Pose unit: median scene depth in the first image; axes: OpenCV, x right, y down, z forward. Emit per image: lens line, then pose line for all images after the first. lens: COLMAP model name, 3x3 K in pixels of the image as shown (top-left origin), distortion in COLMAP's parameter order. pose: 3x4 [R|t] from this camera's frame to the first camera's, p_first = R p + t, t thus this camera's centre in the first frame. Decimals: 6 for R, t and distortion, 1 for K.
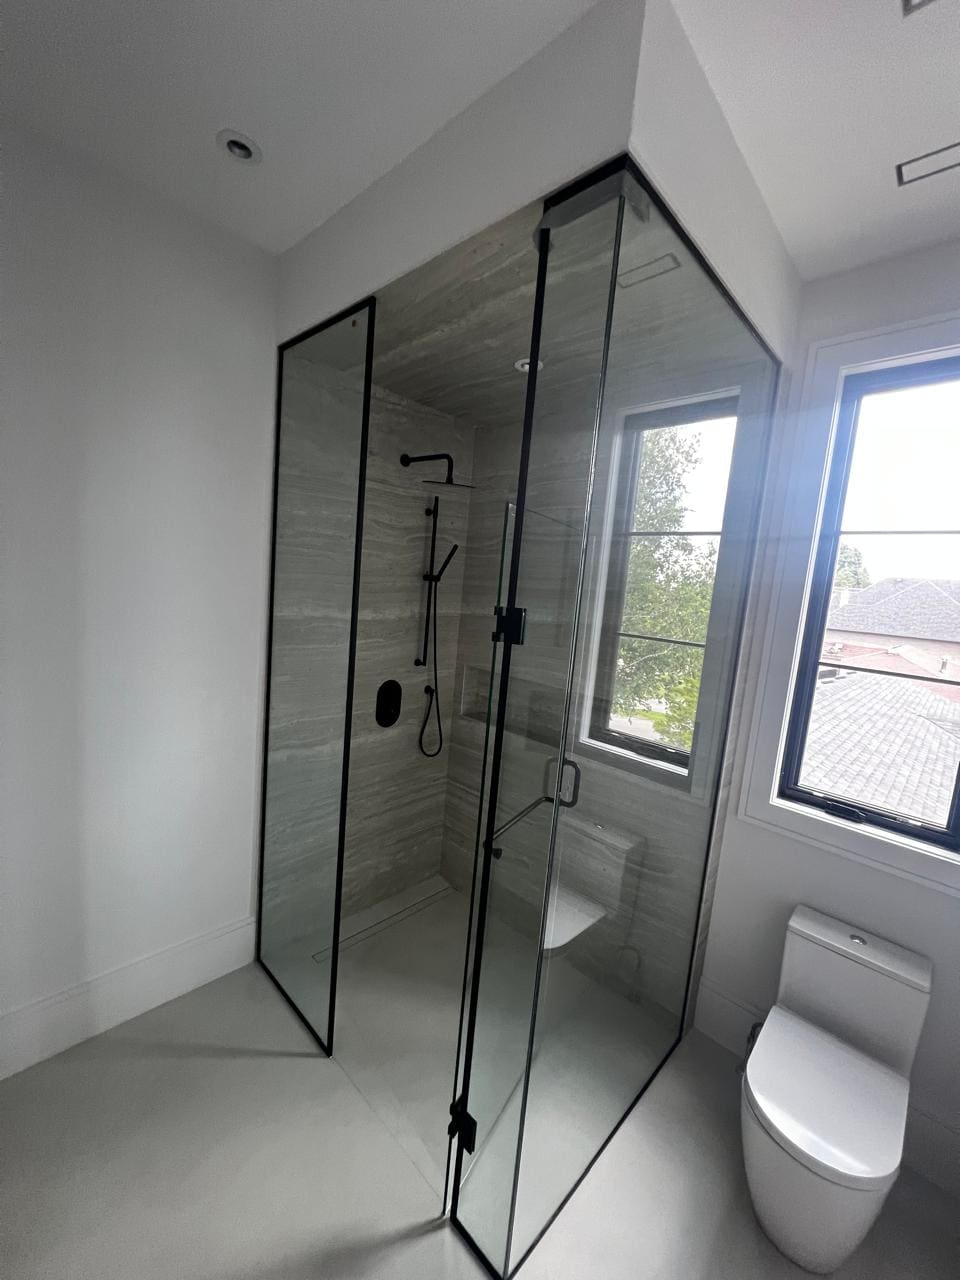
lens RADIAL K [[511.5, 0, 480.8], [0, 511.5, 642.4], [0, 0, 1]] dist [-0.003309, 0.000823]
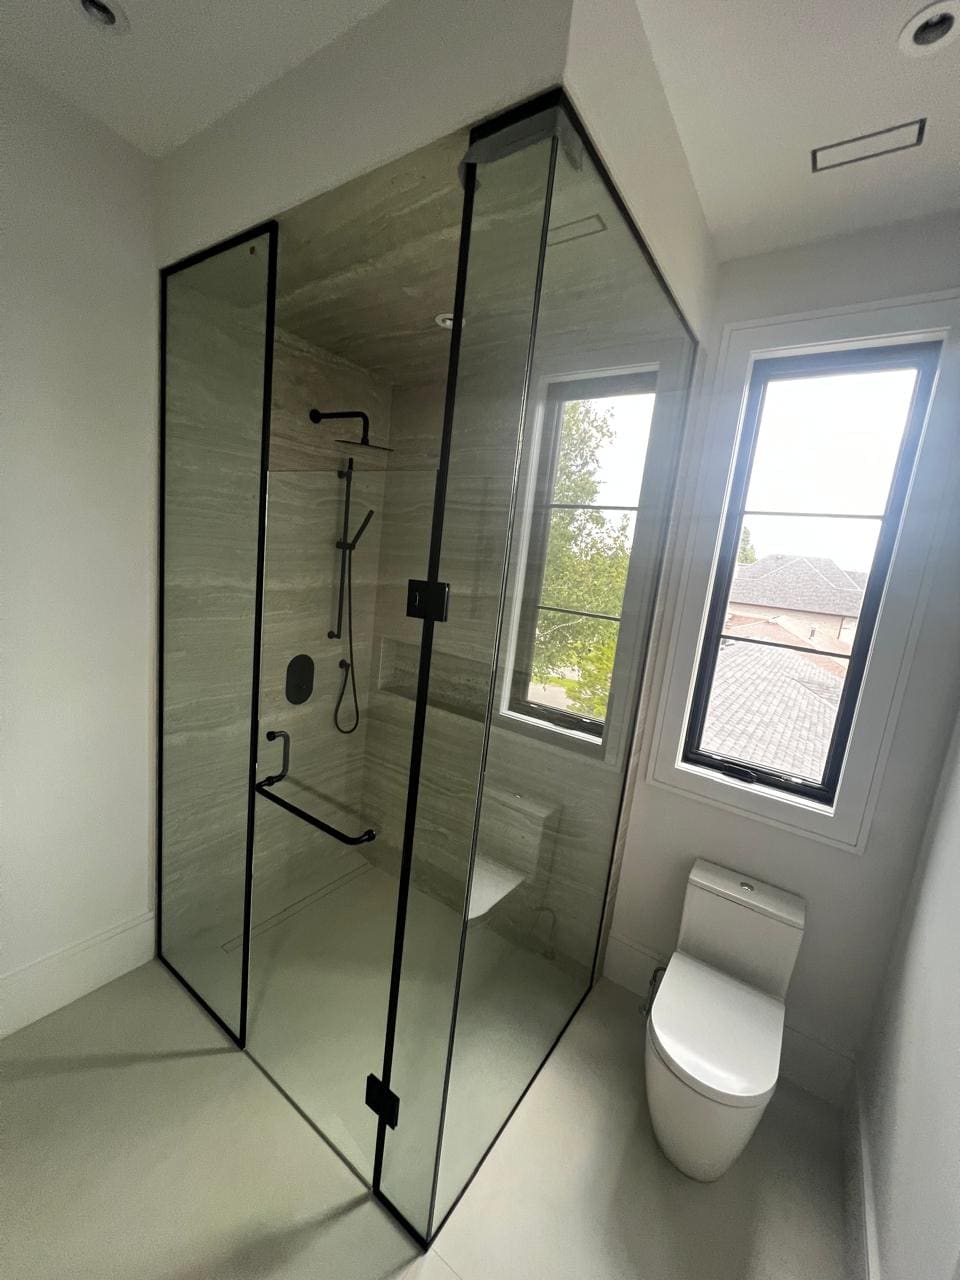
lens RADIAL K [[511.5, 0, 481.1], [0, 511.5, 642.9], [0, 0, 1]] dist [-0.003309, 0.000823]
pose [[0.987005, -0.004965, 0.160615, -0.003977], [-0.004940, 0.998113, 0.061213, -0.008254], [-0.160616, -0.061211, 0.985117, 0.027769]]
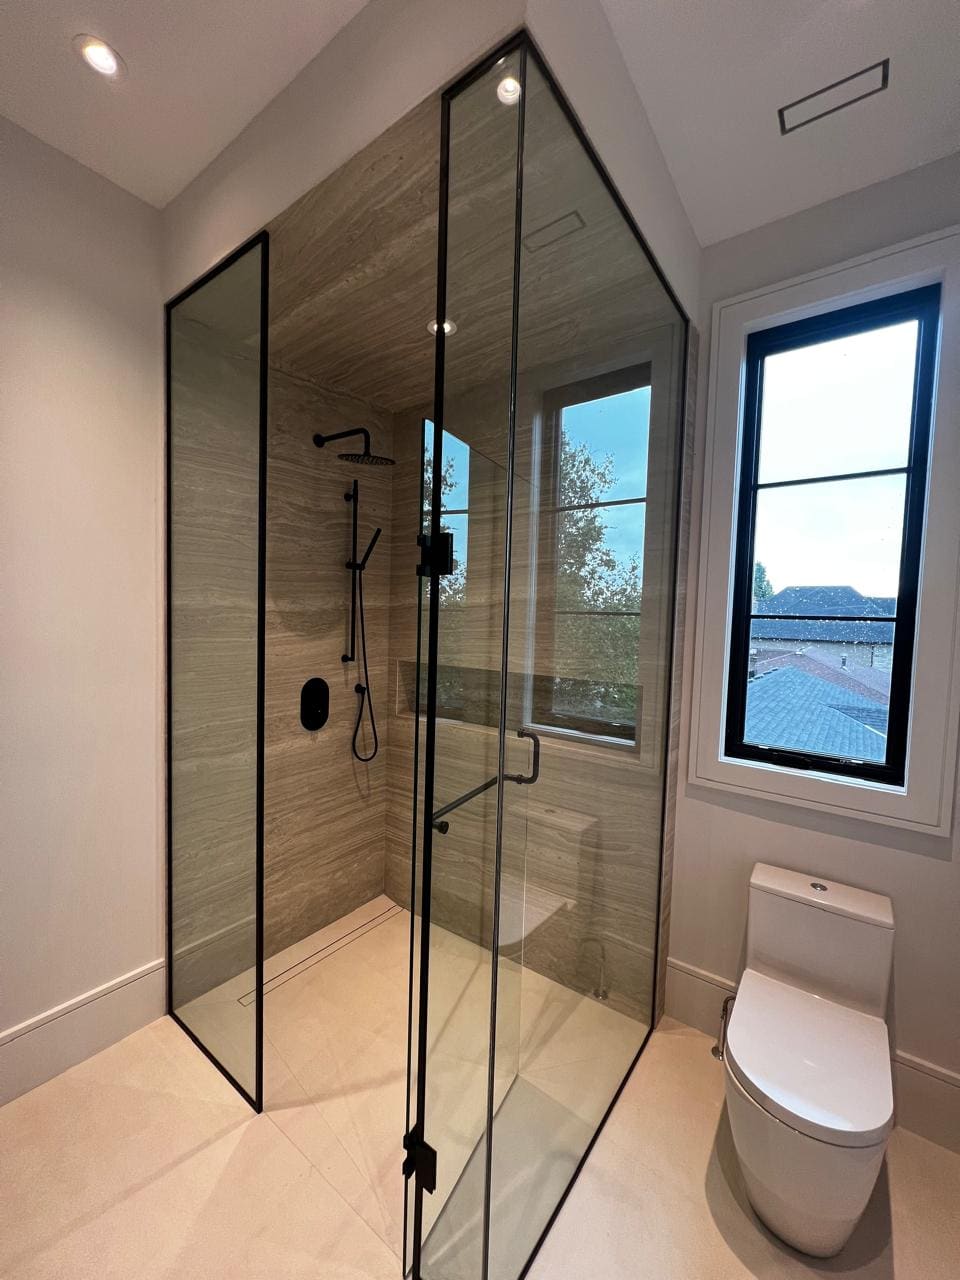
lens RADIAL K [[511.5, 0, 480.3], [0, 511.5, 639.2], [0, 0, 1]] dist [-0.003309, 0.000823]
pose [[0.990256, -0.063238, 0.124074, 0.008213], [0.070479, 0.996003, -0.054862, 0.098146], [-0.120109, 0.063072, 0.990755, 0.069159]]
